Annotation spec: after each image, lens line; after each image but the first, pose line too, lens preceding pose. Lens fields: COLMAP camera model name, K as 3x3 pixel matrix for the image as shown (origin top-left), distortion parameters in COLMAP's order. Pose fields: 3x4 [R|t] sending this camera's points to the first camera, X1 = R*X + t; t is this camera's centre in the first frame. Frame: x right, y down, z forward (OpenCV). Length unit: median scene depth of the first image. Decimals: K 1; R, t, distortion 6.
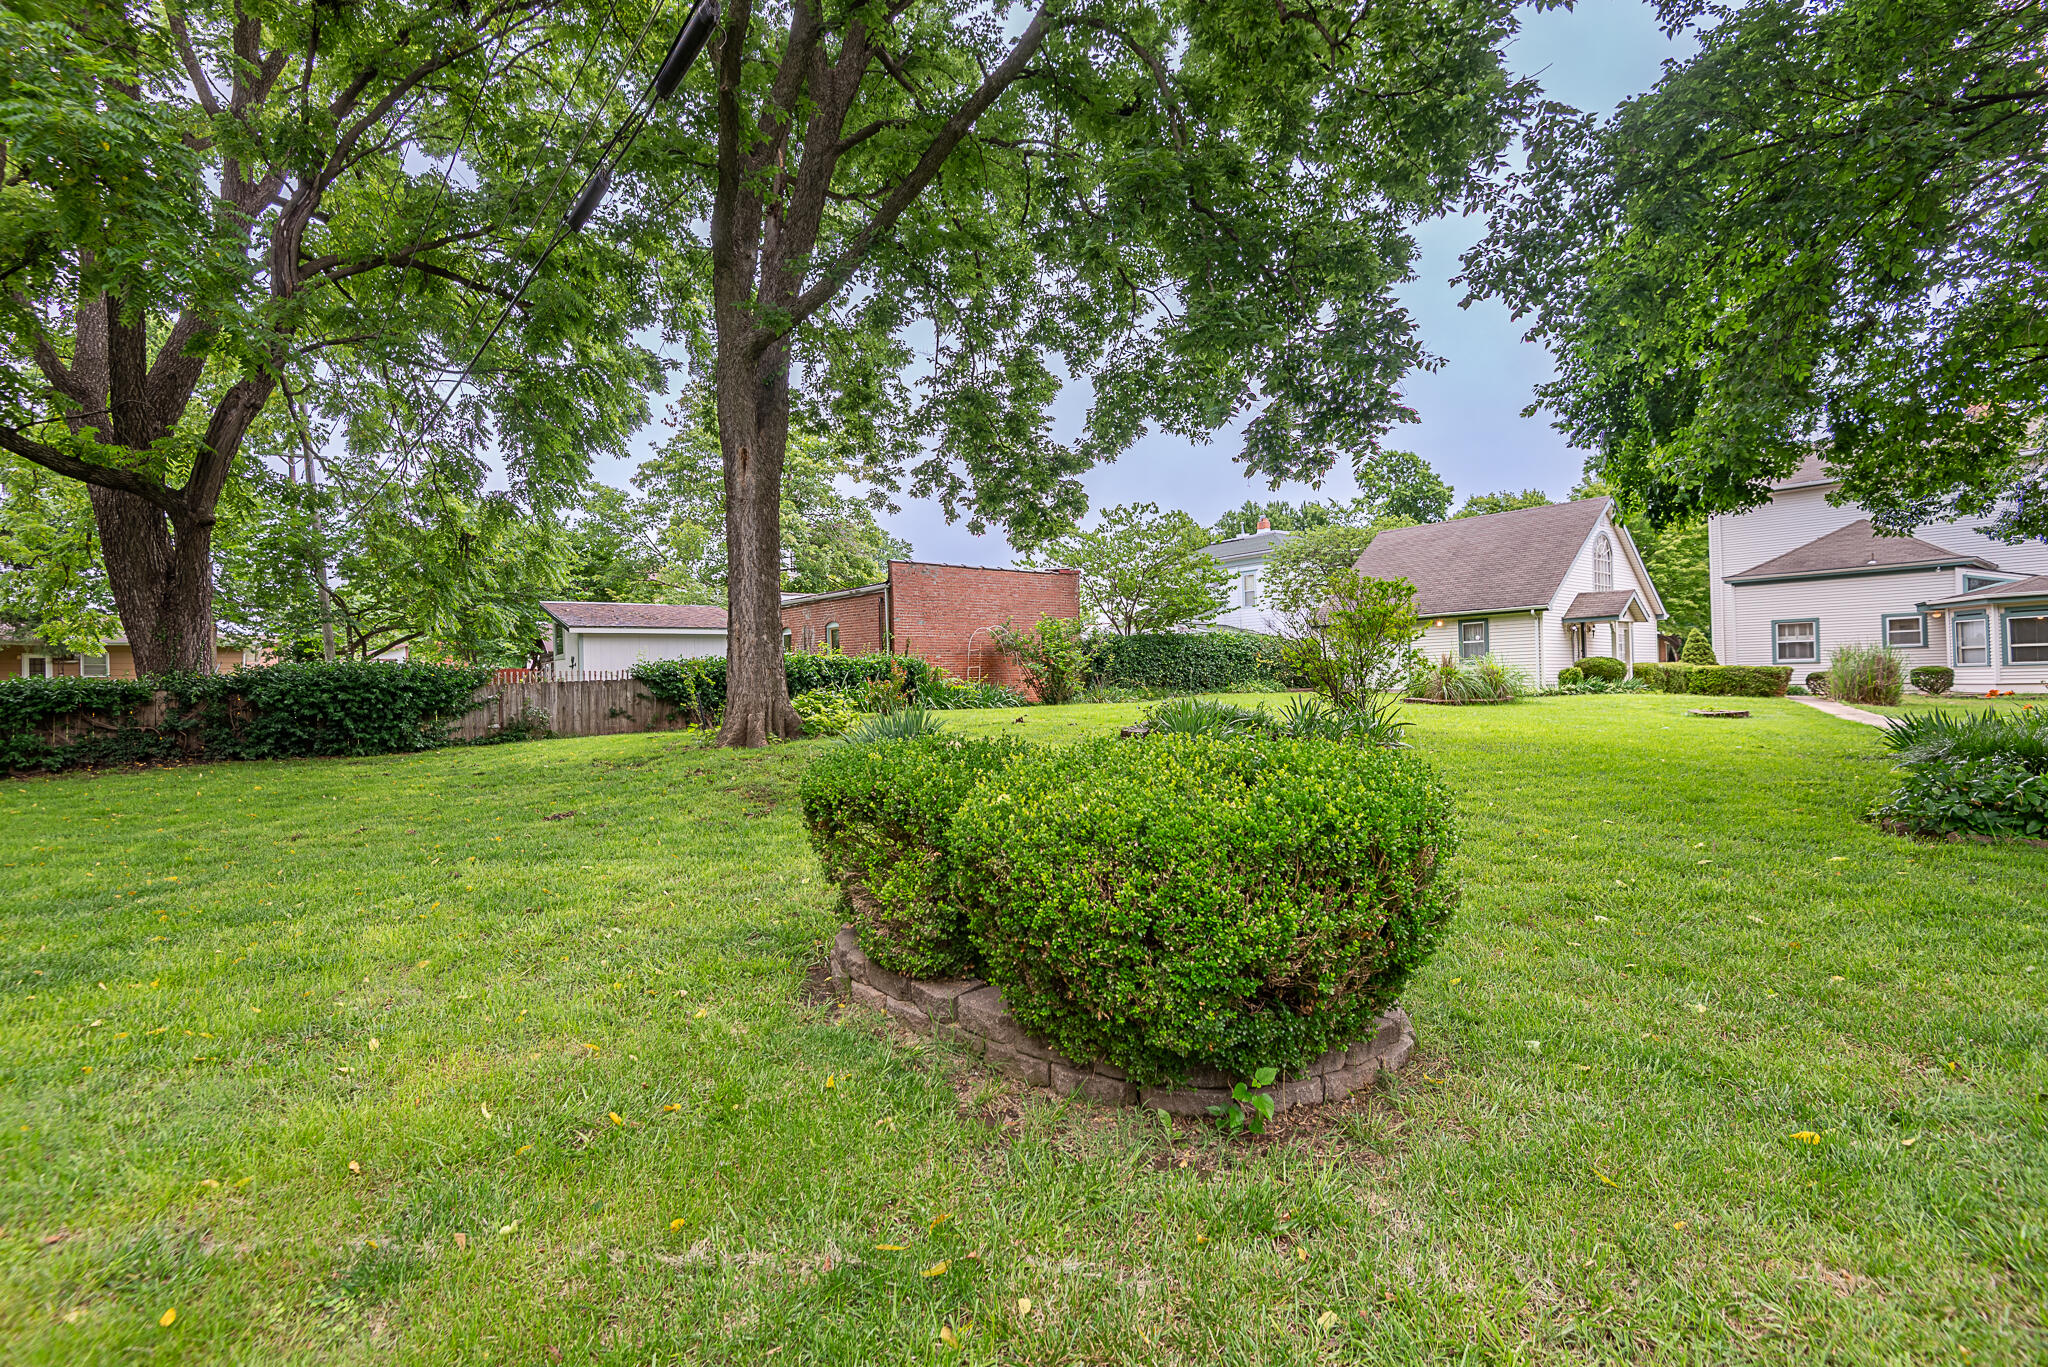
lens RADIAL K [[943.6, 0, 1020.4], [0, 943.6, 669.8], [0, 0, 1]] dist [0.033115, -0.021905]
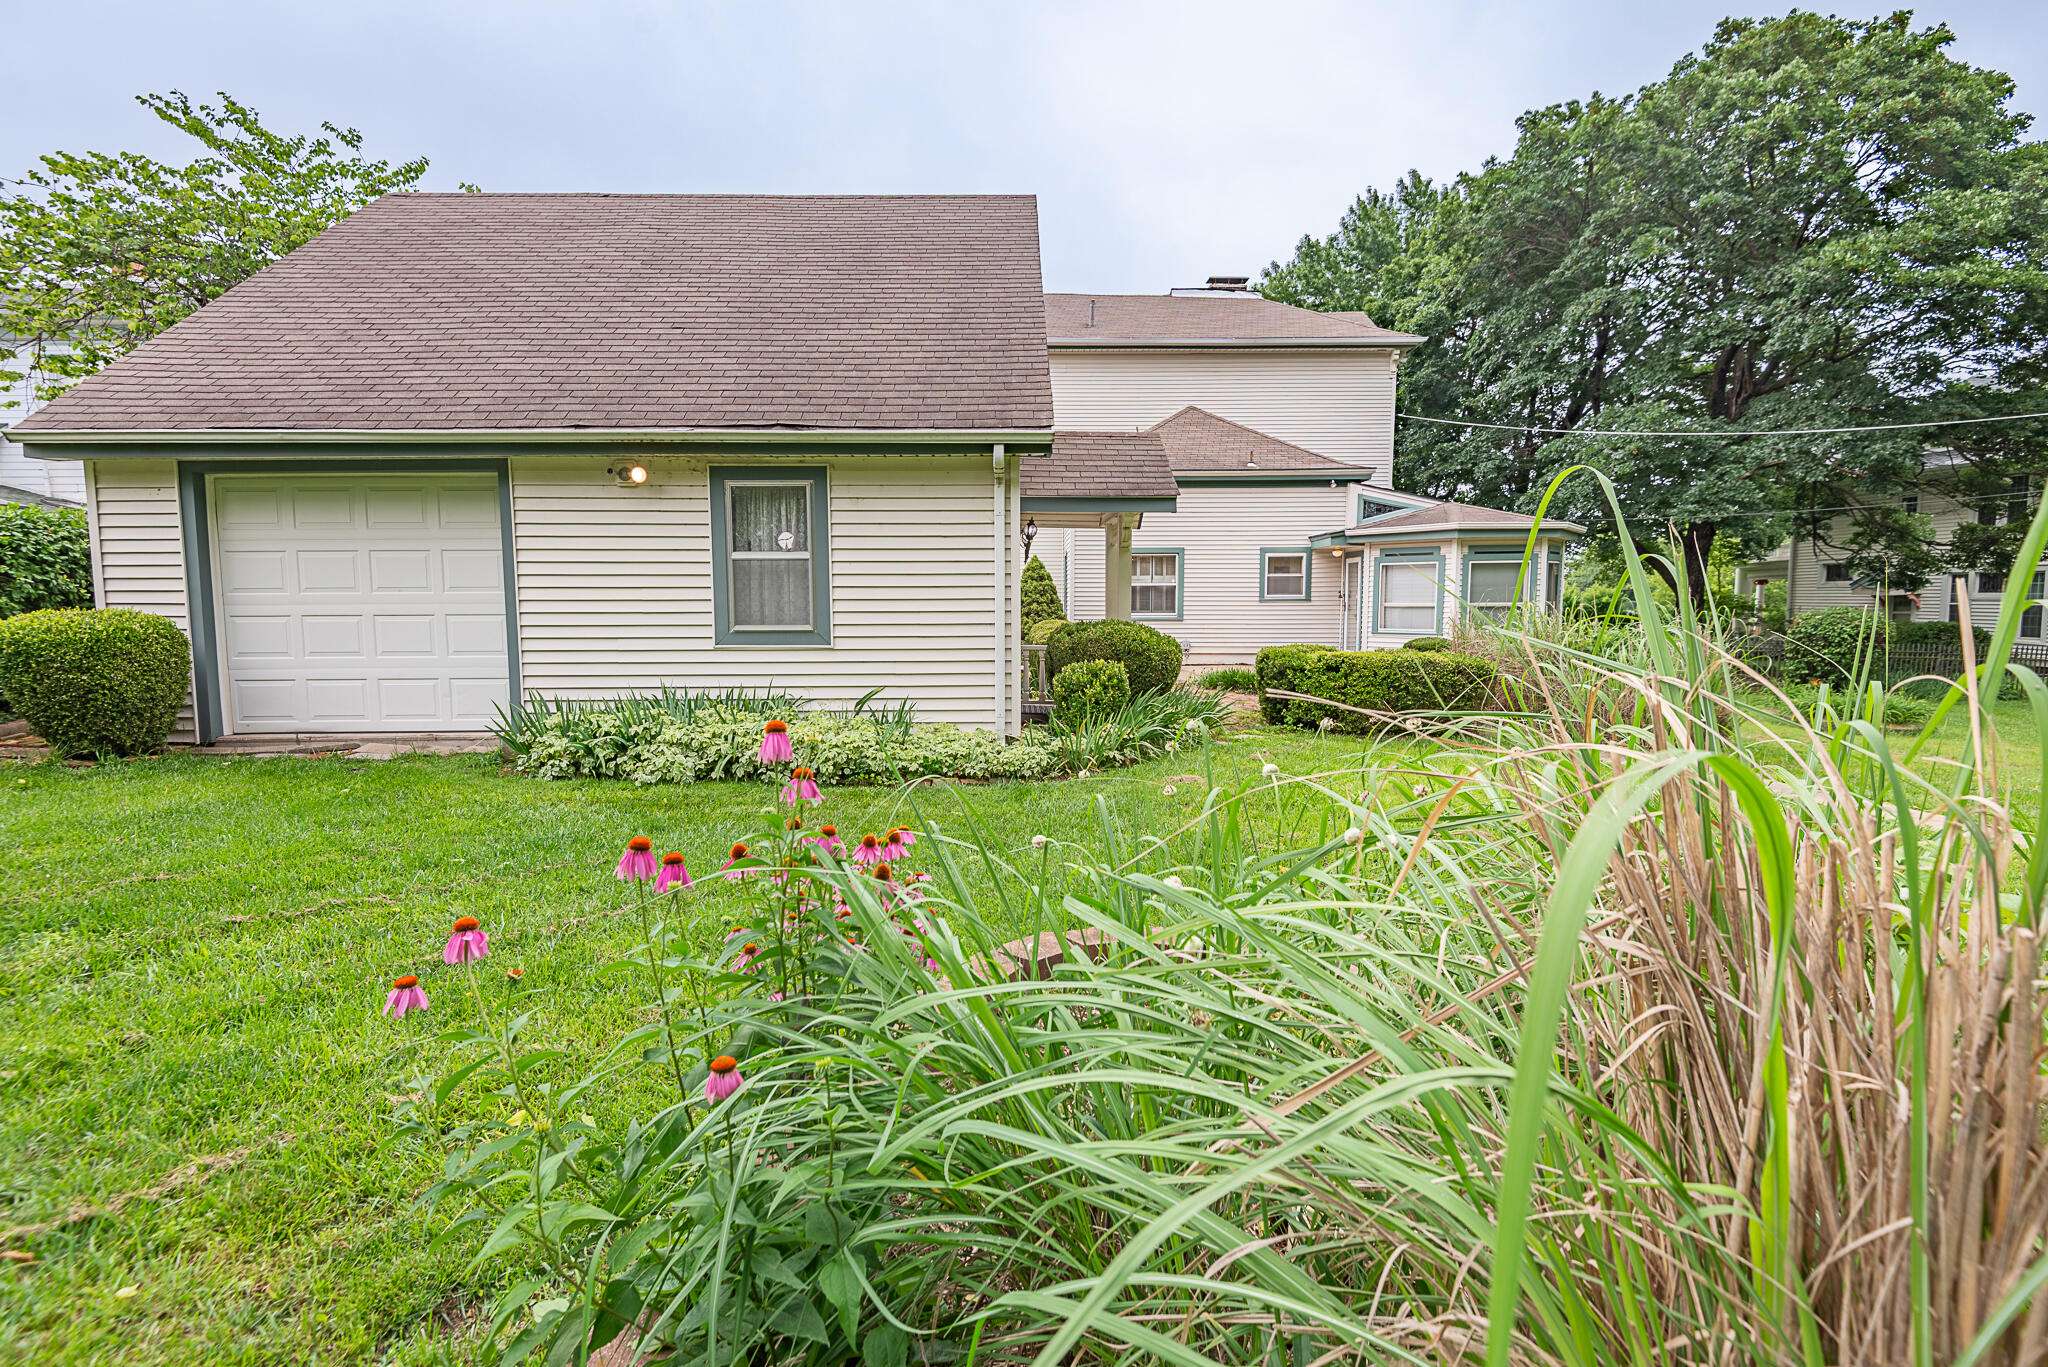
lens RADIAL K [[943.6, 0, 1020.4], [0, 943.6, 669.8], [0, 0, 1]] dist [0.033115, -0.021905]
pose [[0.614650, -0.041408, 0.787712, 0.311905], [-0.024535, 0.997134, 0.071562, -0.018583], [-0.788418, -0.063312, 0.611873, 0.779419]]
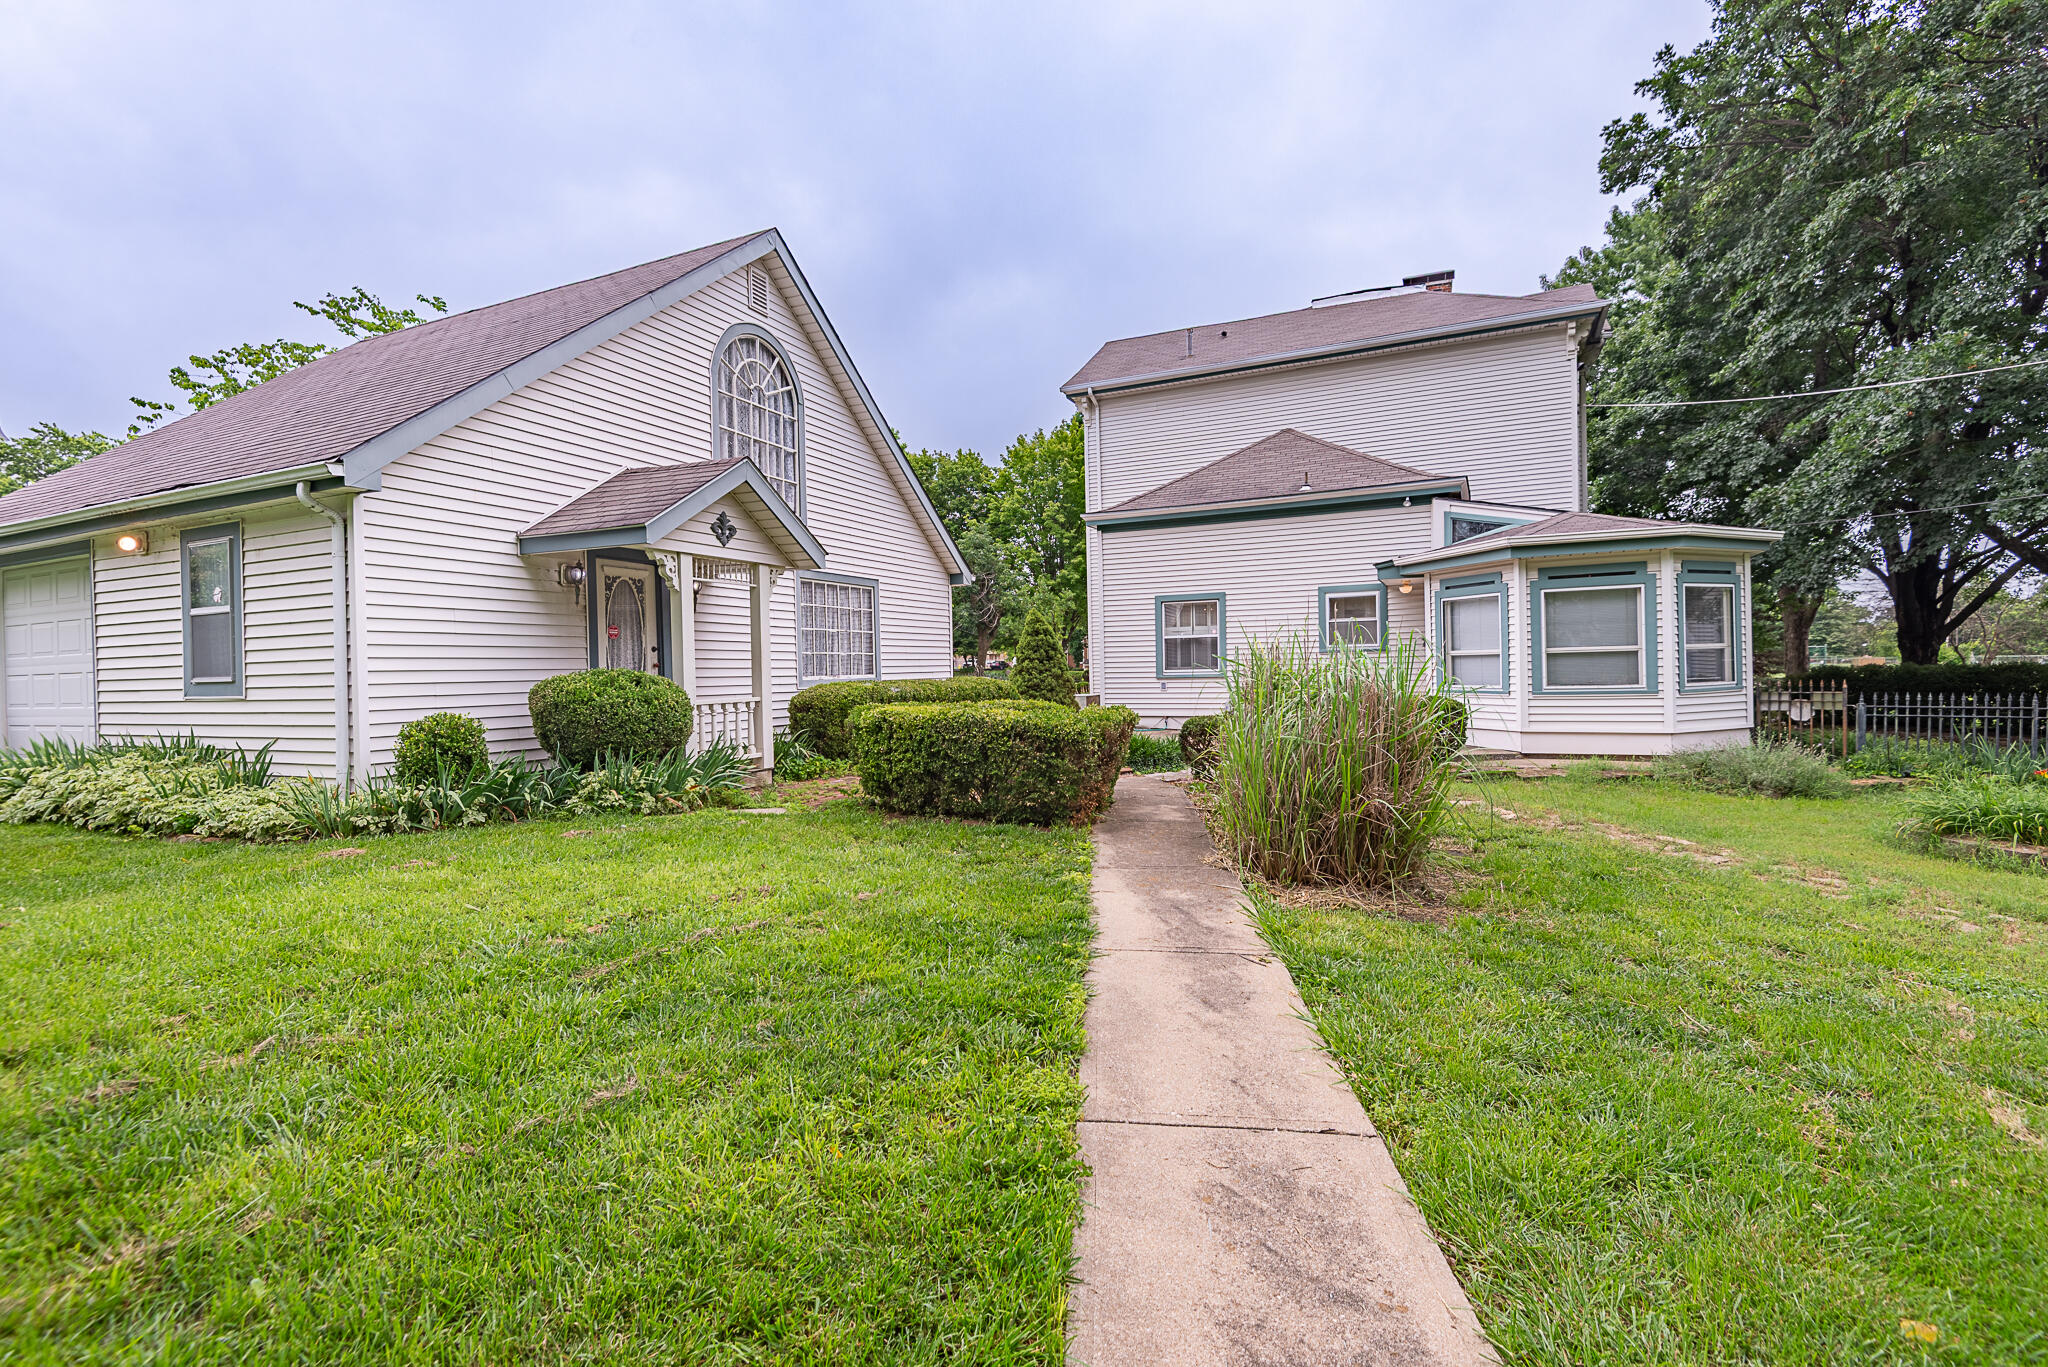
lens RADIAL K [[925.7, 0, 1020.7], [0, 925.7, 677.6], [0, 0, 1]] dist [0.029955, -0.023344]
pose [[0.896081, -0.000702, 0.443891, 0.560973], [-0.007124, 0.999847, 0.015963, -0.016303], [-0.443834, -0.017466, 0.895939, 0.653037]]
